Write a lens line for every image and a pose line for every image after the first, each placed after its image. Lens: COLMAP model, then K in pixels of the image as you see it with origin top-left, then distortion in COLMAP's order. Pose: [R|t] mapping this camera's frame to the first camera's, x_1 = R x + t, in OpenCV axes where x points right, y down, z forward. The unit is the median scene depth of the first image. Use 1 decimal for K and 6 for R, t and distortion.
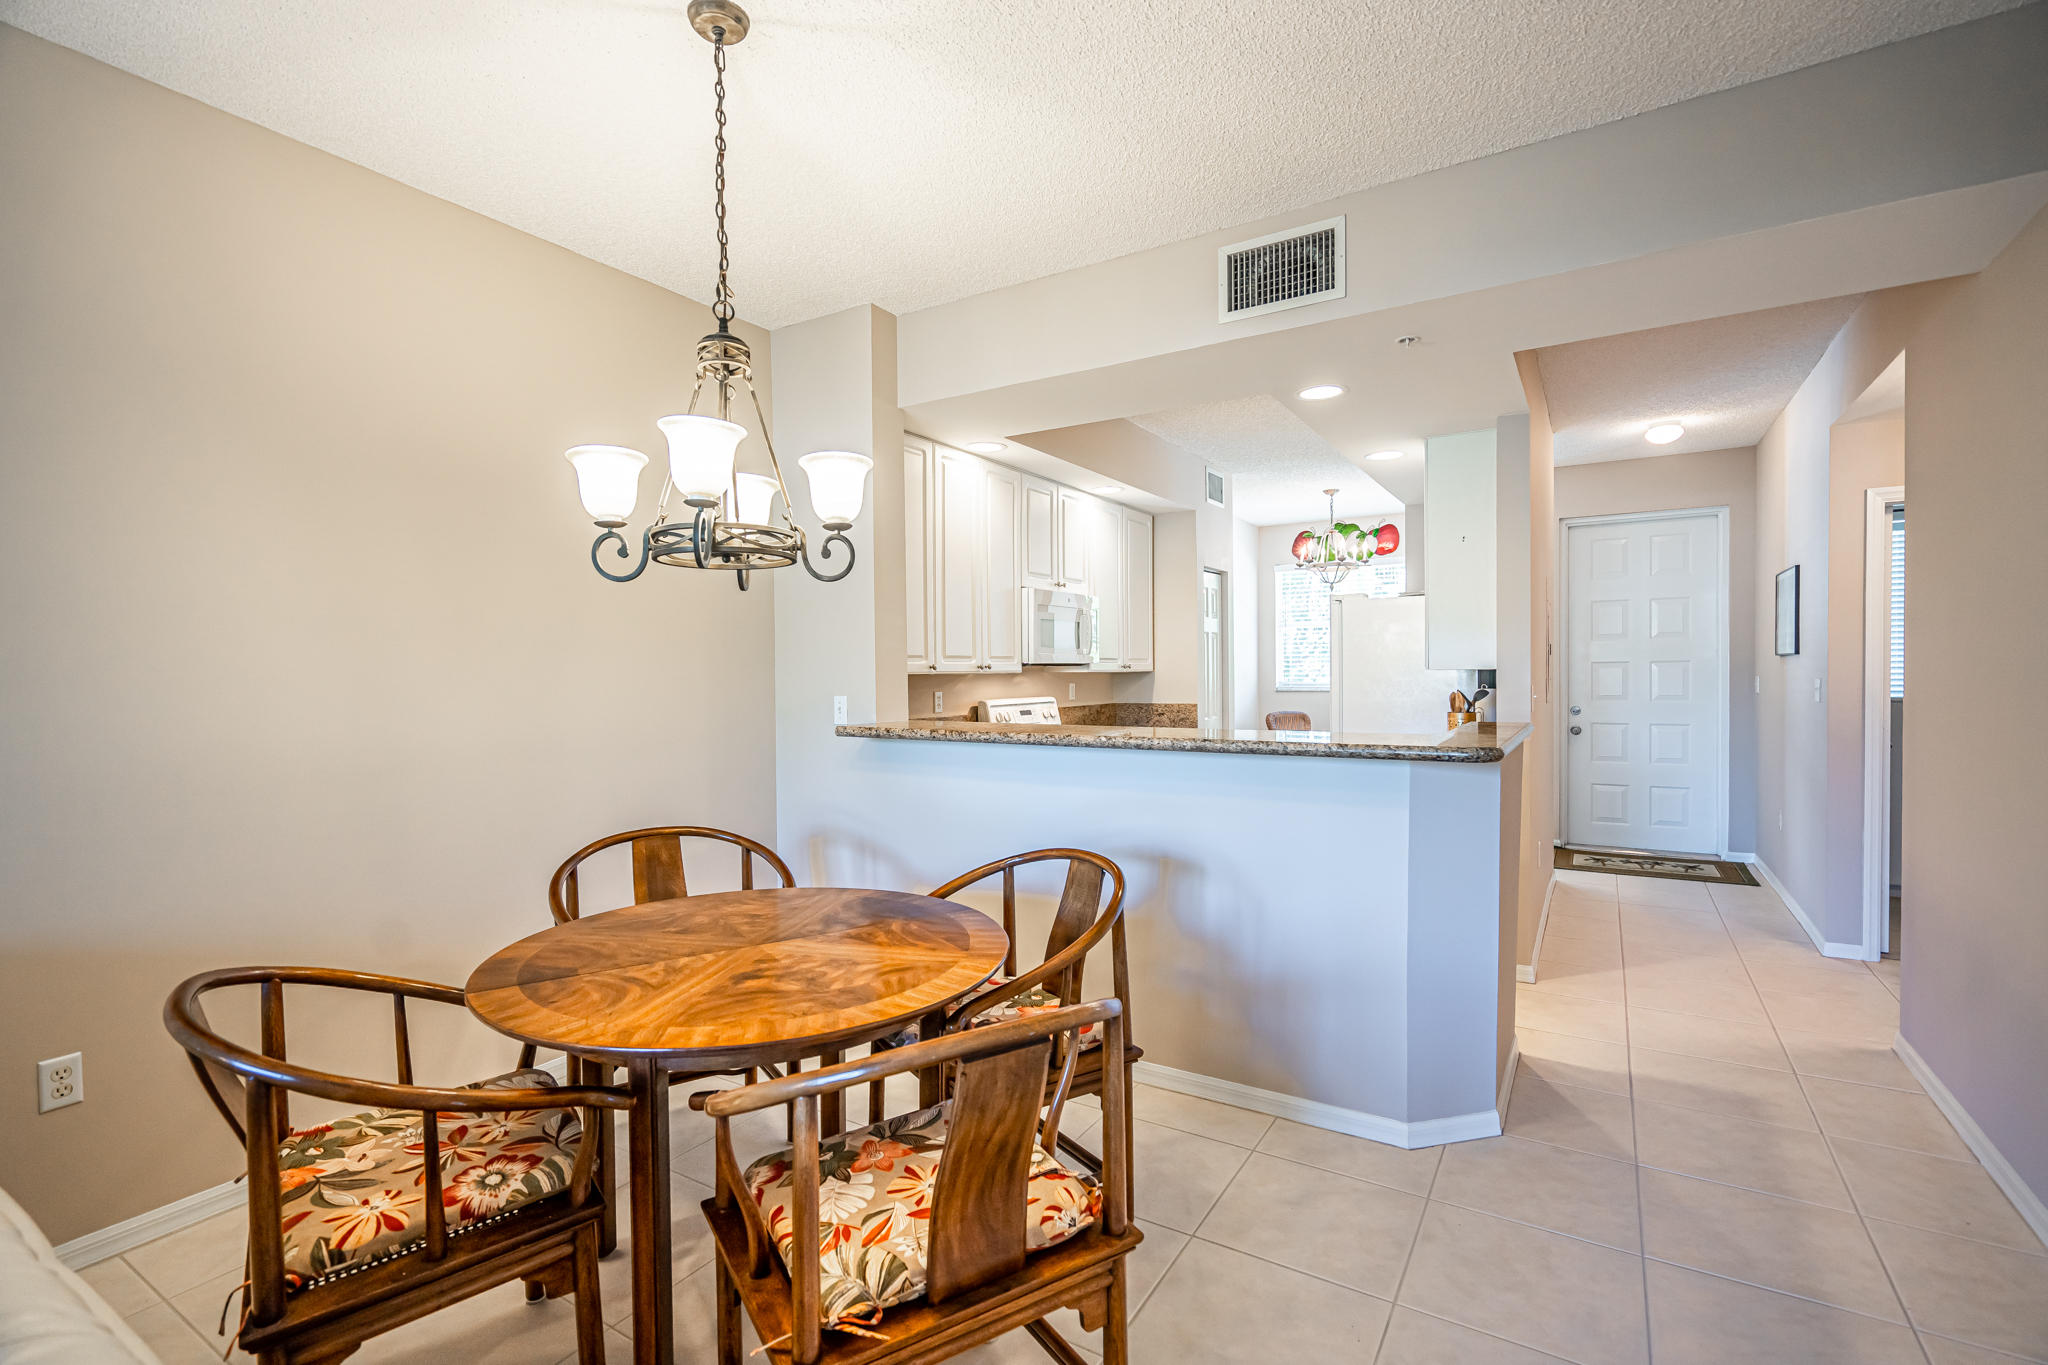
lens RADIAL K [[931.8, 0, 1013.8], [0, 931.8, 687.5], [0, 0, 1]] dist [-0.000641, 0.001325]
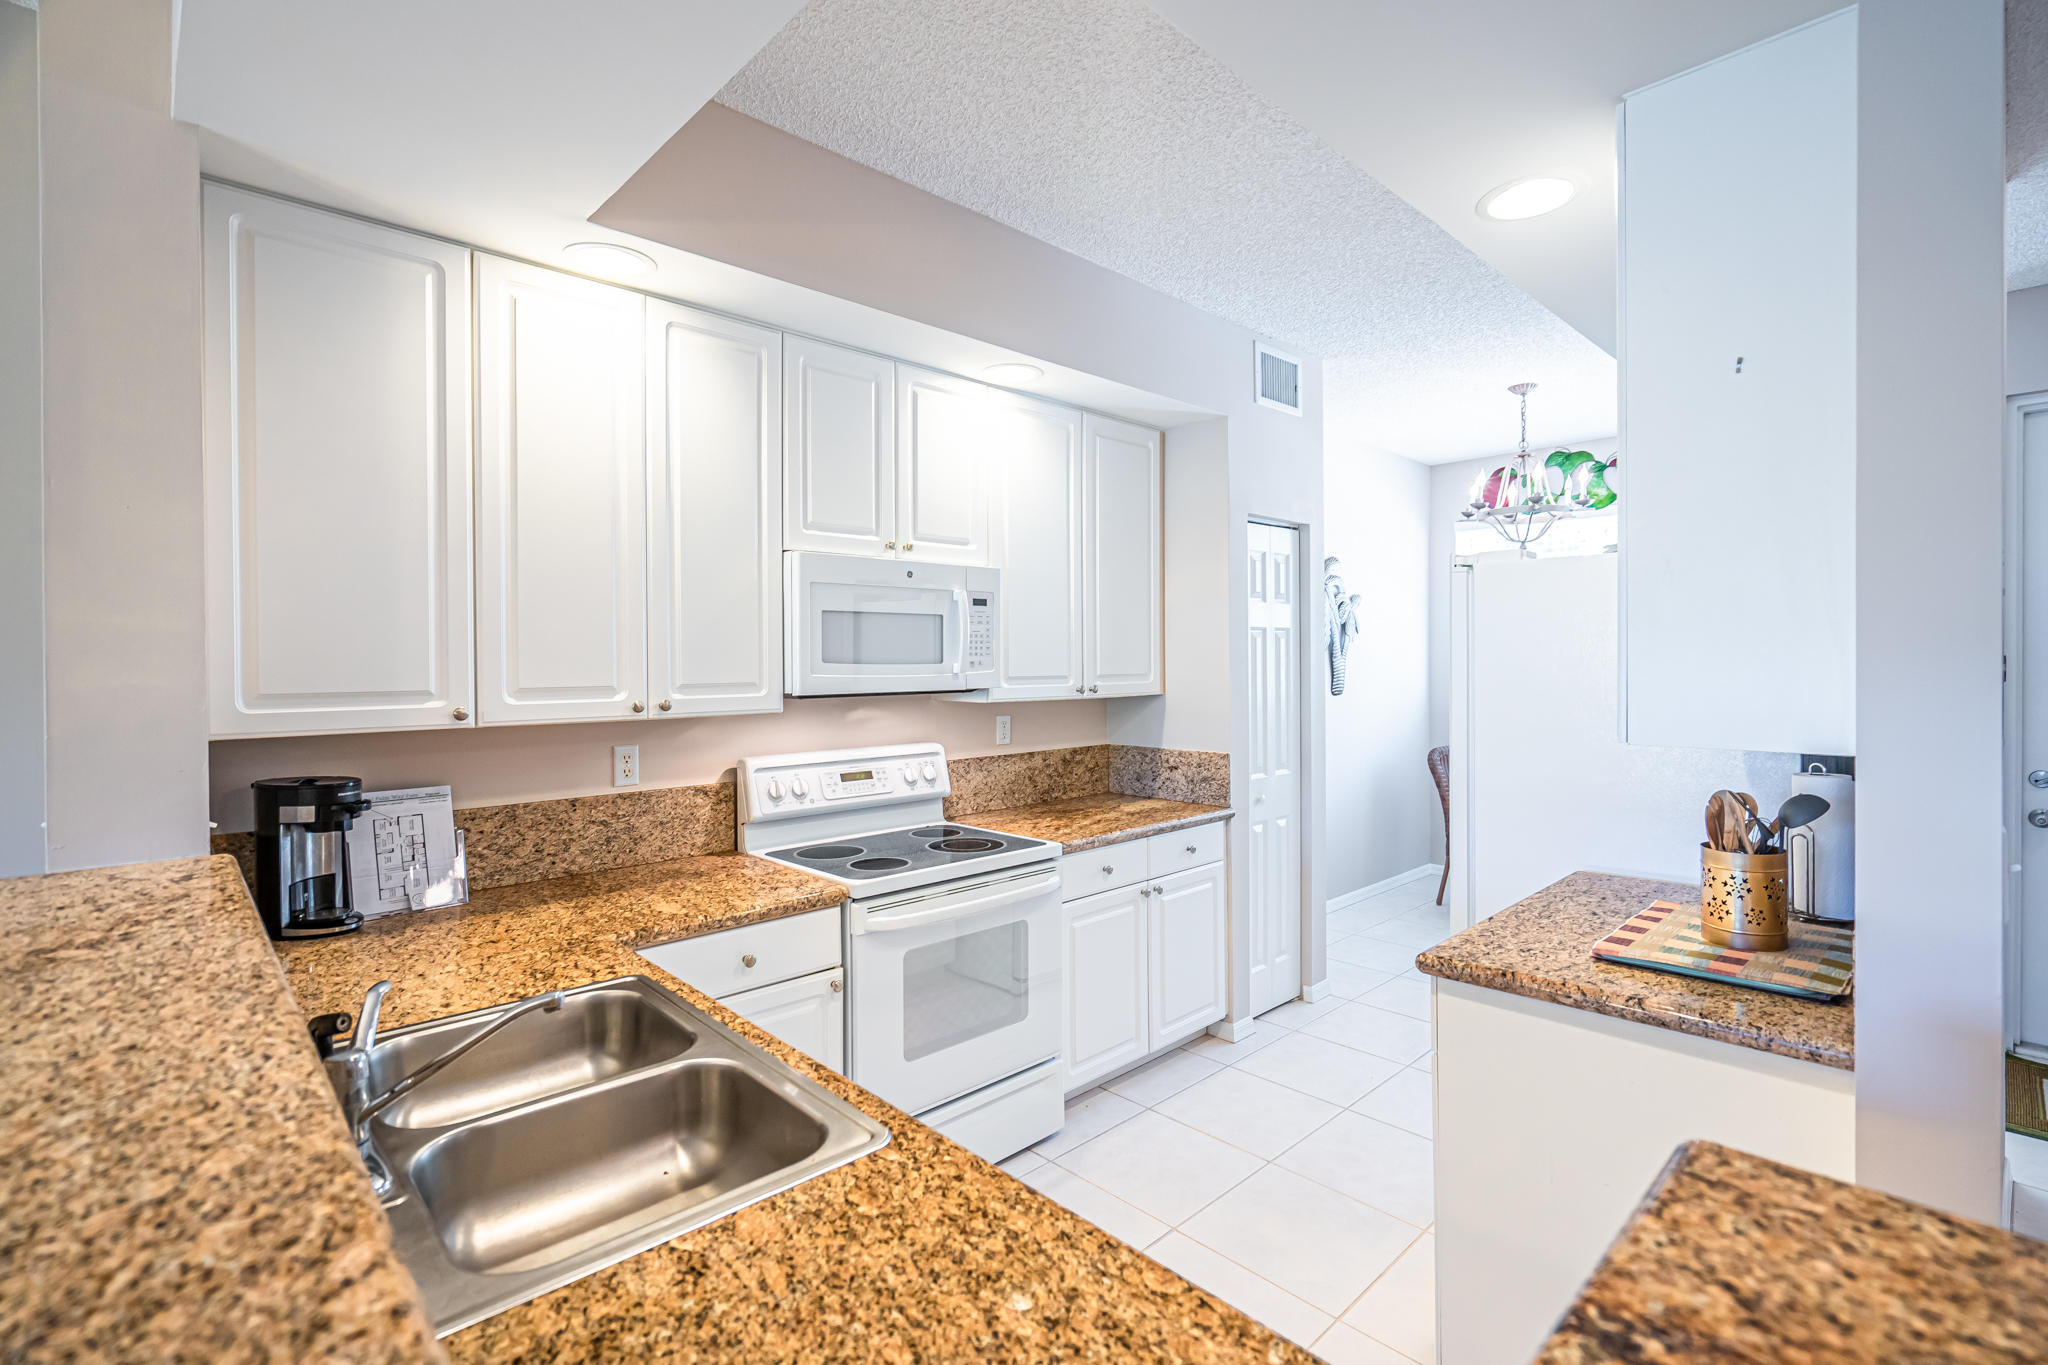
lens RADIAL K [[931.6, 0, 1019.1], [0, 931.6, 667.1], [0, 0, 1]] dist [-0.000062, 0.000726]
pose [[0.968640, 0.005133, -0.248415, 0.219505], [-0.007194, 0.999947, -0.007390, -0.031455], [0.248364, 0.008945, 0.968626, 0.425020]]
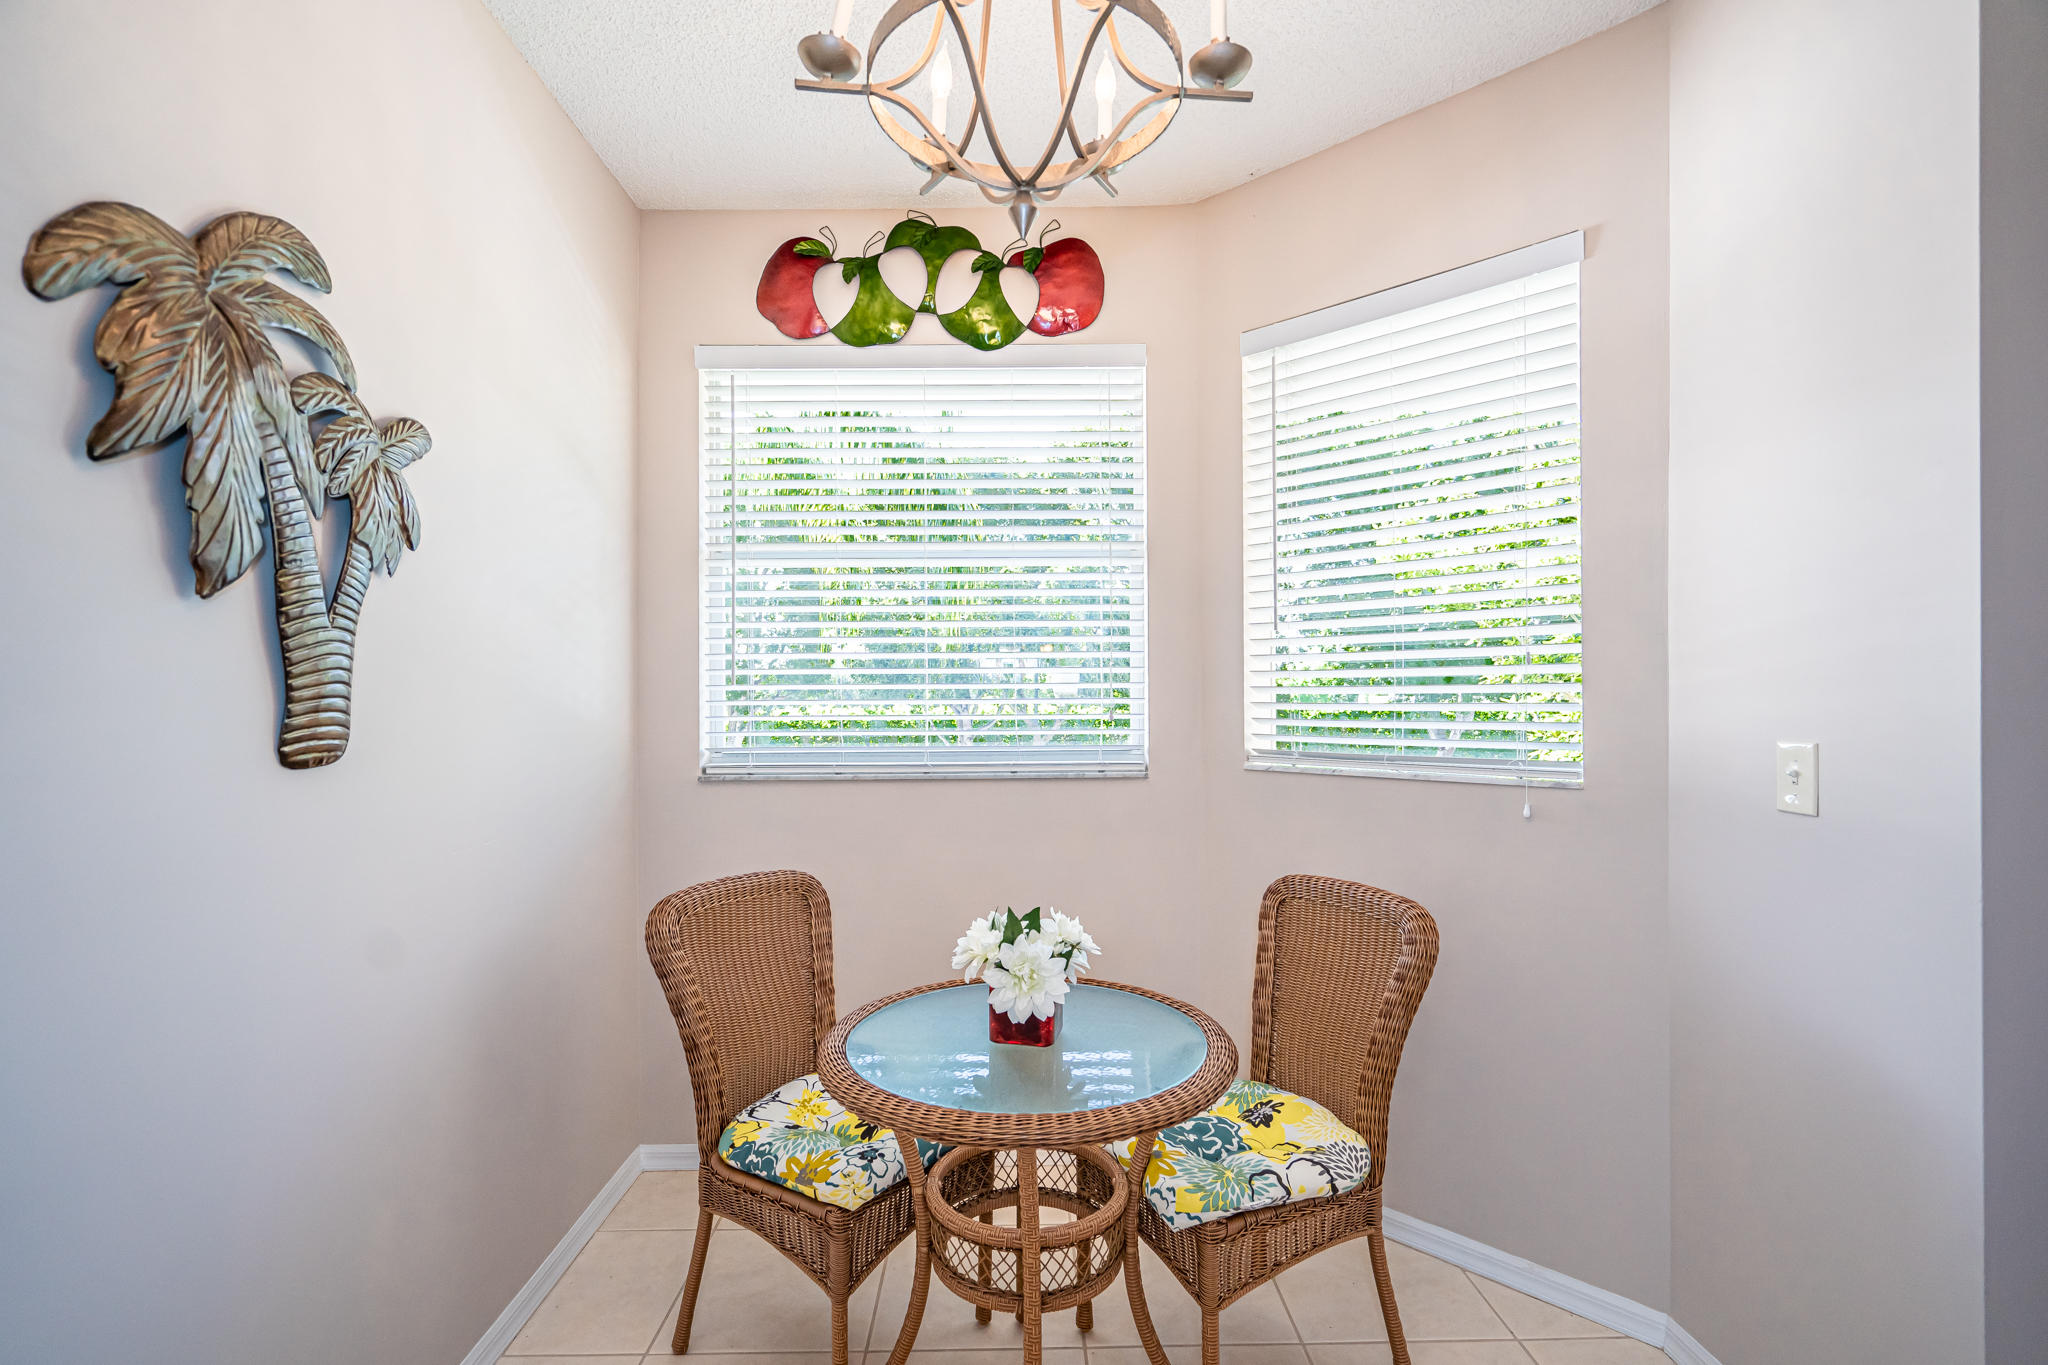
lens RADIAL K [[931.8, 0, 1013.8], [0, 931.8, 687.5], [0, 0, 1]] dist [-0.000641, 0.001325]
pose [[0.840317, 0.009049, 0.542019, 0.312228], [0.003033, 0.999767, -0.021394, -0.027700], [-0.542086, 0.019622, 0.840094, 1.065838]]
